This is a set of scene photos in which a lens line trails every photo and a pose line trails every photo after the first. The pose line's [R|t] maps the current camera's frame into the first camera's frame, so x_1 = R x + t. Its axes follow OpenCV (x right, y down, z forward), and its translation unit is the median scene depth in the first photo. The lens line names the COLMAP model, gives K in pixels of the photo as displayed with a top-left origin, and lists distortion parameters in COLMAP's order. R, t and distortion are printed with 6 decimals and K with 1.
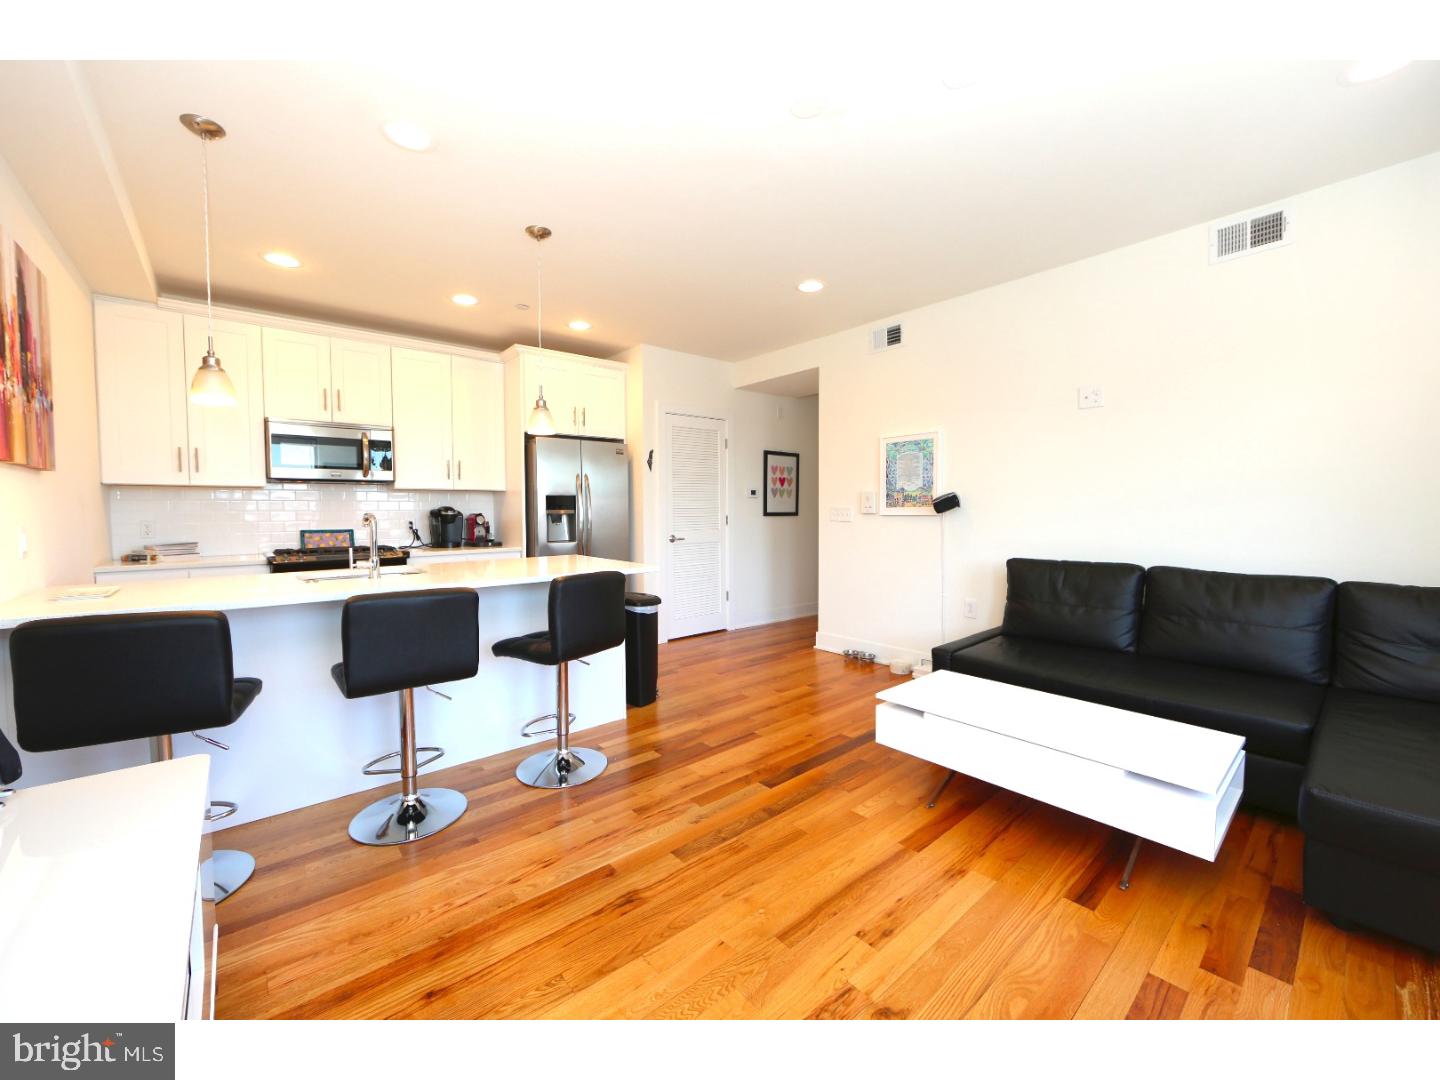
lens RADIAL K [[568.0, 0, 714.4], [0, 568.0, 534.2], [0, 0, 1]] dist [-0.014492, 0.003214]
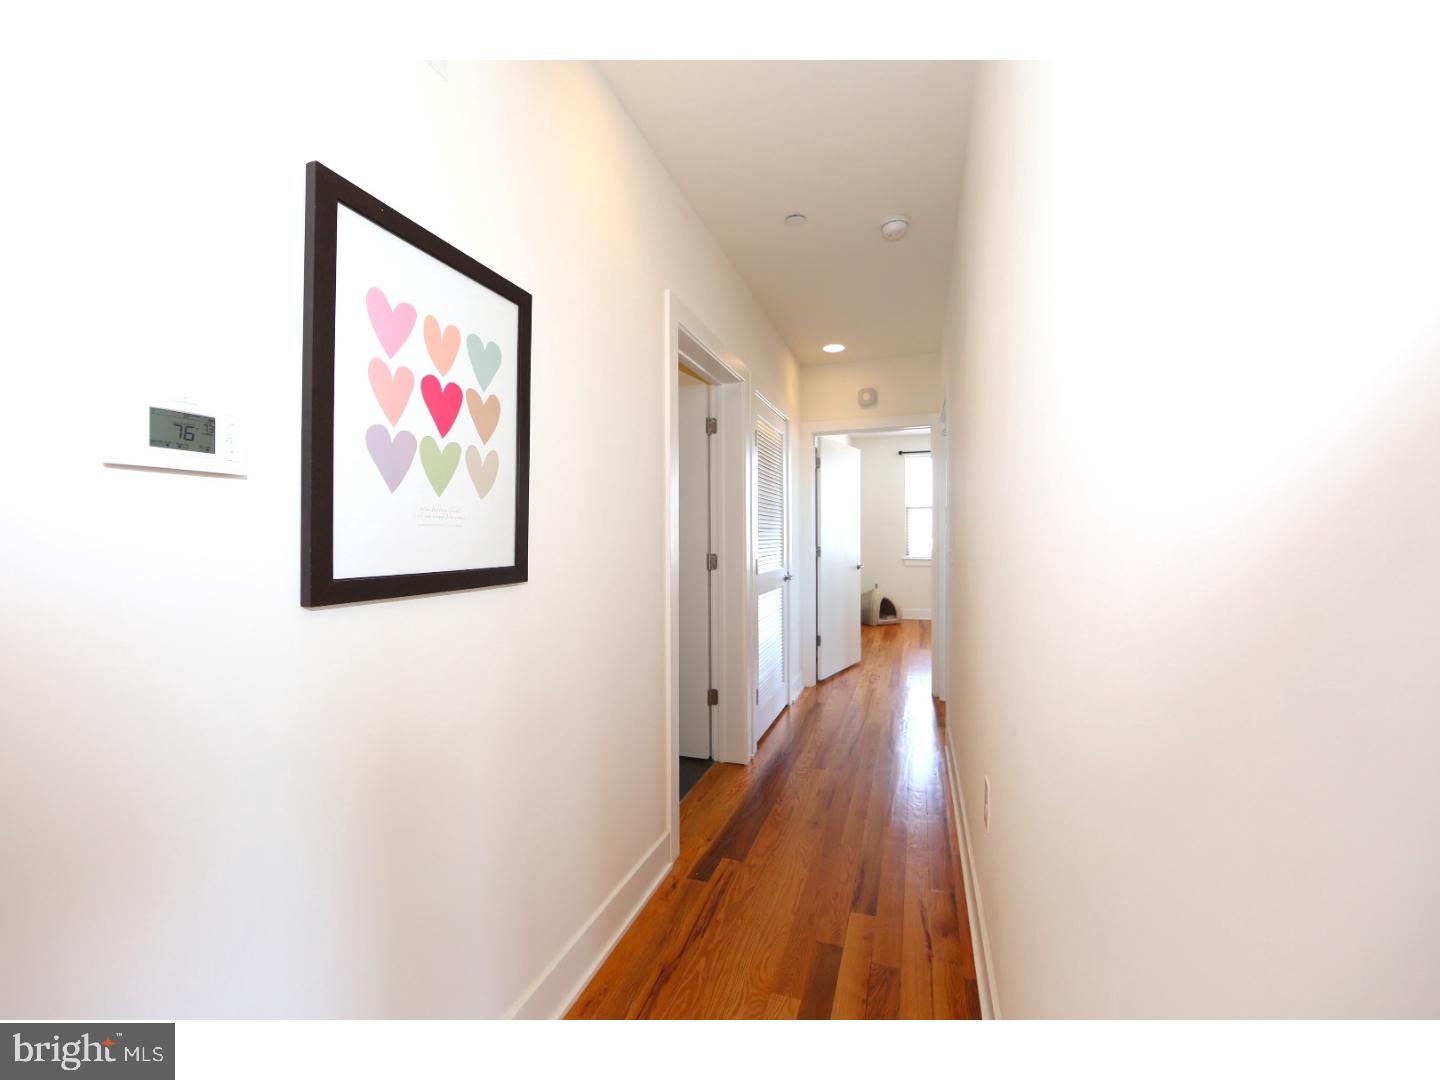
lens RADIAL K [[568.0, 0, 714.4], [0, 568.0, 534.2], [0, 0, 1]] dist [-0.014492, 0.003214]
pose [[0.861232, 0.006645, 0.508169, 0.149391], [0.019848, 0.998712, -0.046697, -0.059181], [-0.507825, 0.050303, 0.859990, 1.167696]]
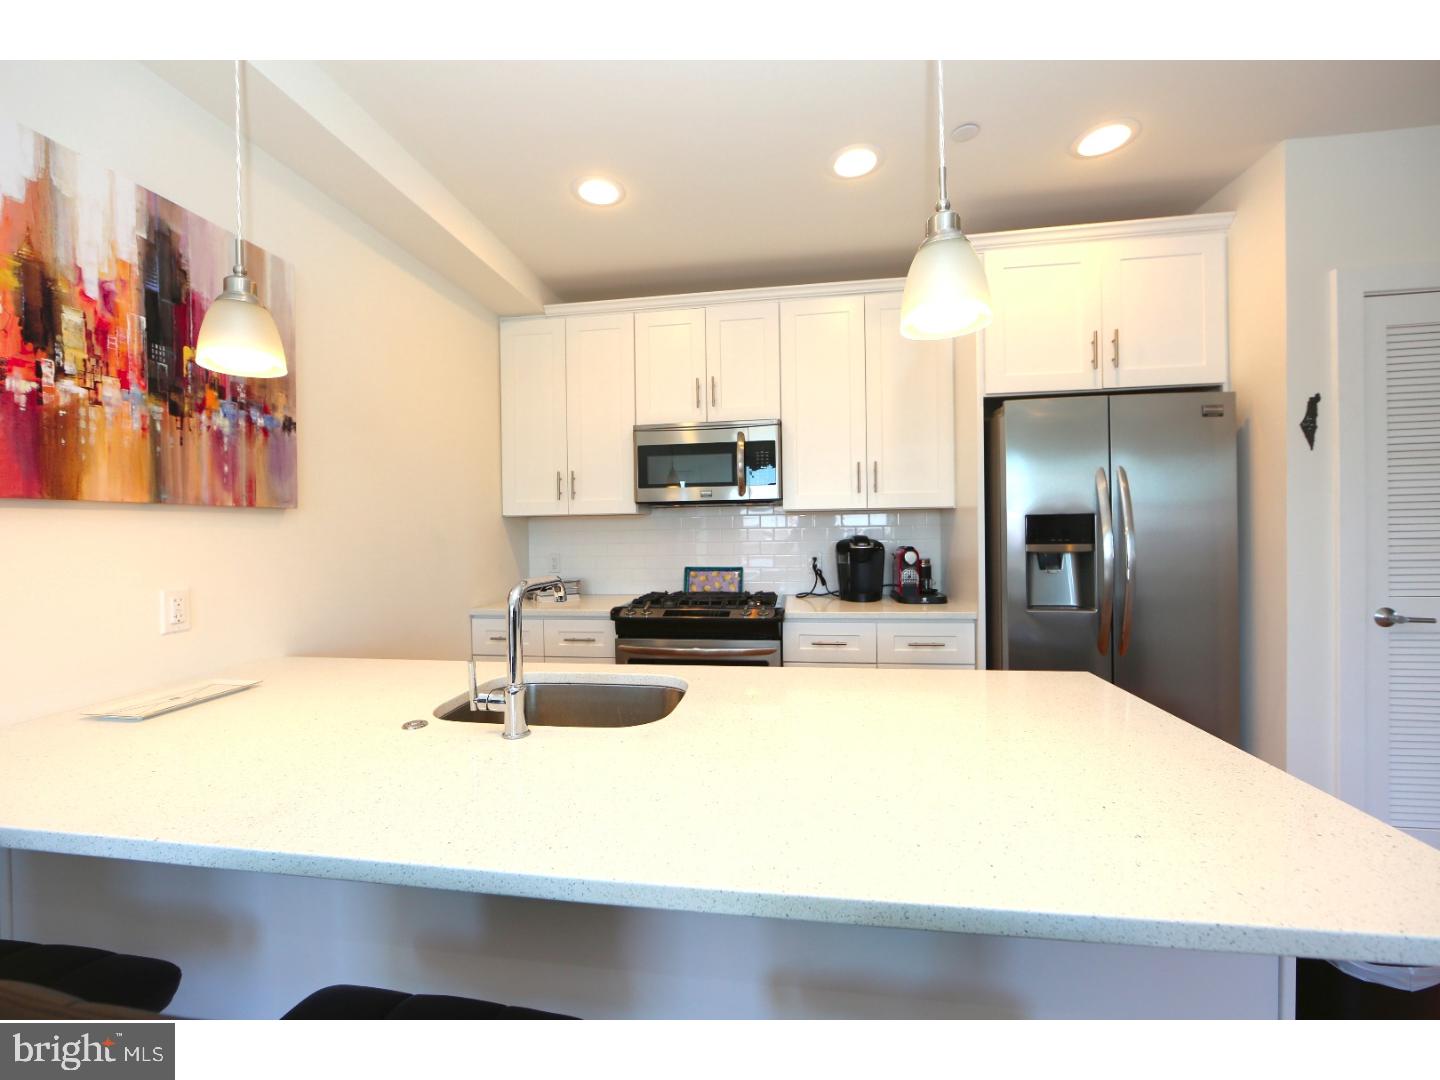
lens RADIAL K [[568.0, 0, 714.4], [0, 568.0, 534.2], [0, 0, 1]] dist [-0.014492, 0.003214]
pose [[0.661964, 0.002590, -0.749532, -0.112574], [-0.020072, 0.999697, -0.014273, -0.042203], [0.749267, 0.024493, 0.661815, 0.502127]]
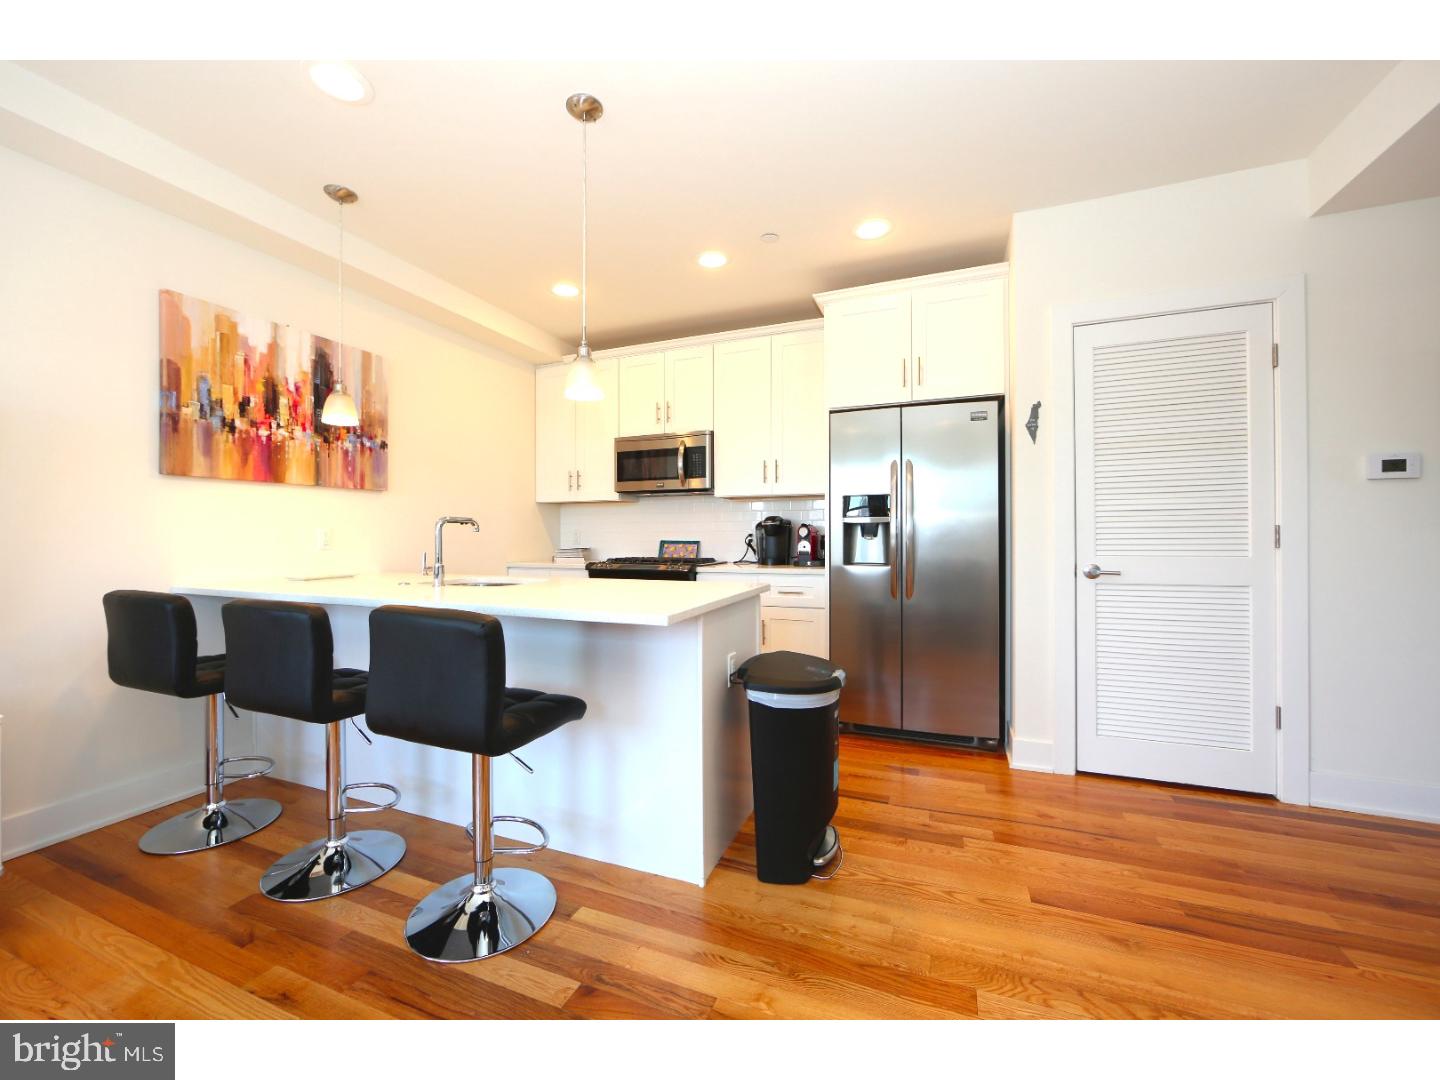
lens RADIAL K [[568.0, 0, 714.4], [0, 568.0, 534.2], [0, 0, 1]] dist [-0.014492, 0.003214]
pose [[0.465666, 0.004003, -0.884952, 0.261523], [-0.037127, 0.999198, -0.015017, -0.006512], [0.884181, 0.039848, 0.465441, 0.586120]]
